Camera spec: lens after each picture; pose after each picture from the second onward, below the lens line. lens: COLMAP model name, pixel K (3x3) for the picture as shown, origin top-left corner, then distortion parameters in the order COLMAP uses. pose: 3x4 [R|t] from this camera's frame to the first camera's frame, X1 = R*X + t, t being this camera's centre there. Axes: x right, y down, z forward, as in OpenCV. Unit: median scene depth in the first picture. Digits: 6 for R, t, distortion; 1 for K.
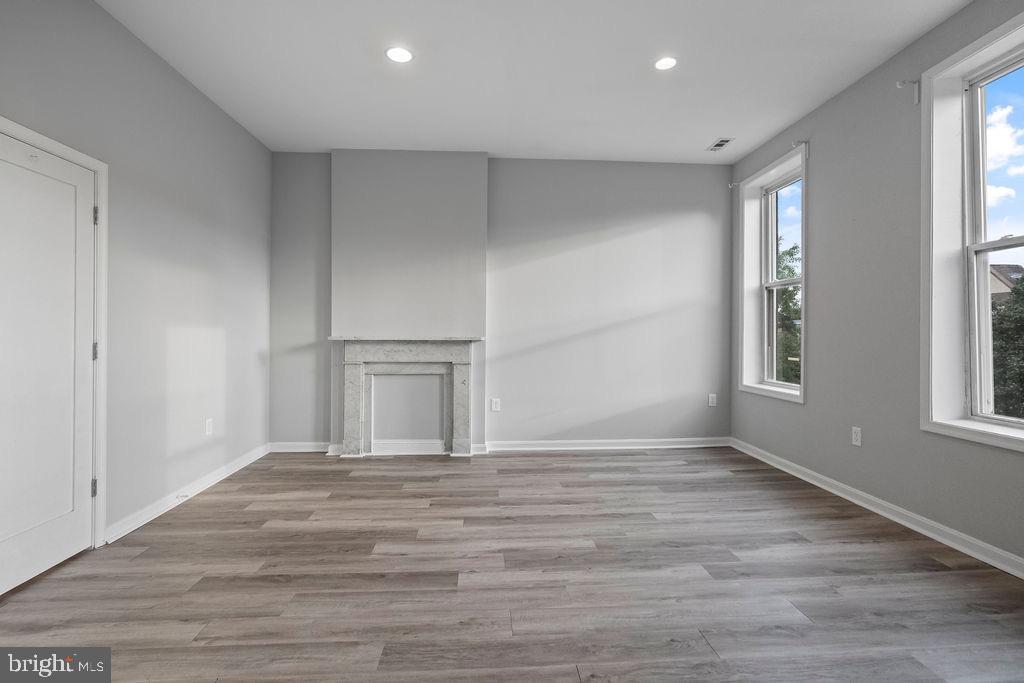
lens RADIAL K [[468.5, 0, 517.7], [0, 468.5, 335.0], [0, 0, 1]] dist [-0.002223, 0.000306]
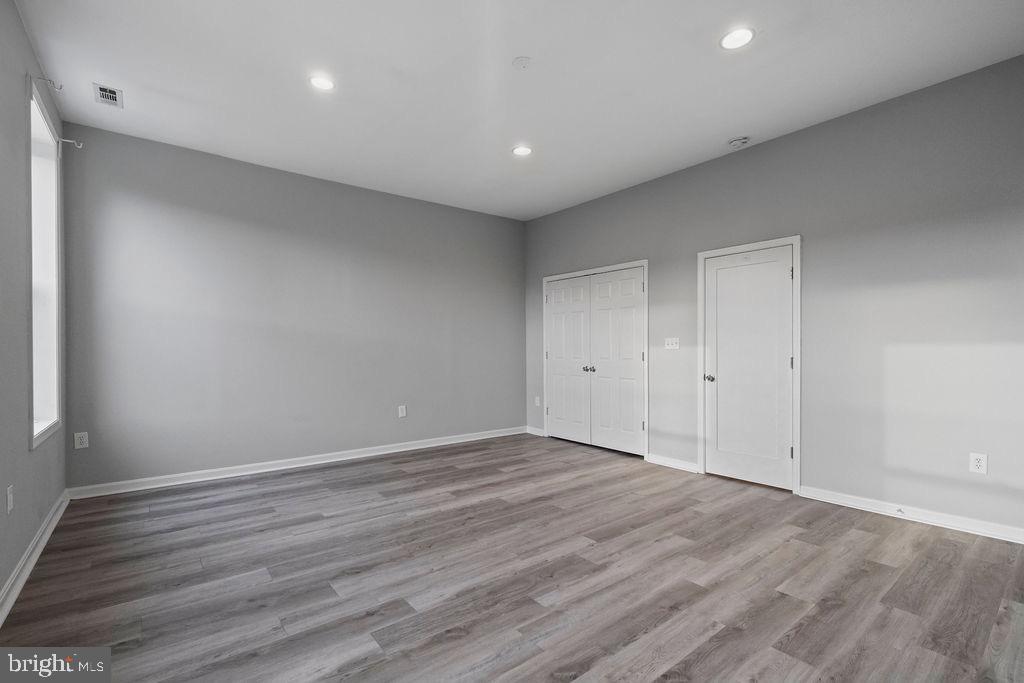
lens RADIAL K [[468.5, 0, 513.8], [0, 468.5, 346.4], [0, 0, 1]] dist [-0.002223, 0.000306]
pose [[-0.816414, -0.006442, -0.577431, 0.714049], [-0.002518, 0.999968, -0.007596, -0.004325], [0.577462, -0.004748, -0.816404, 1.728327]]
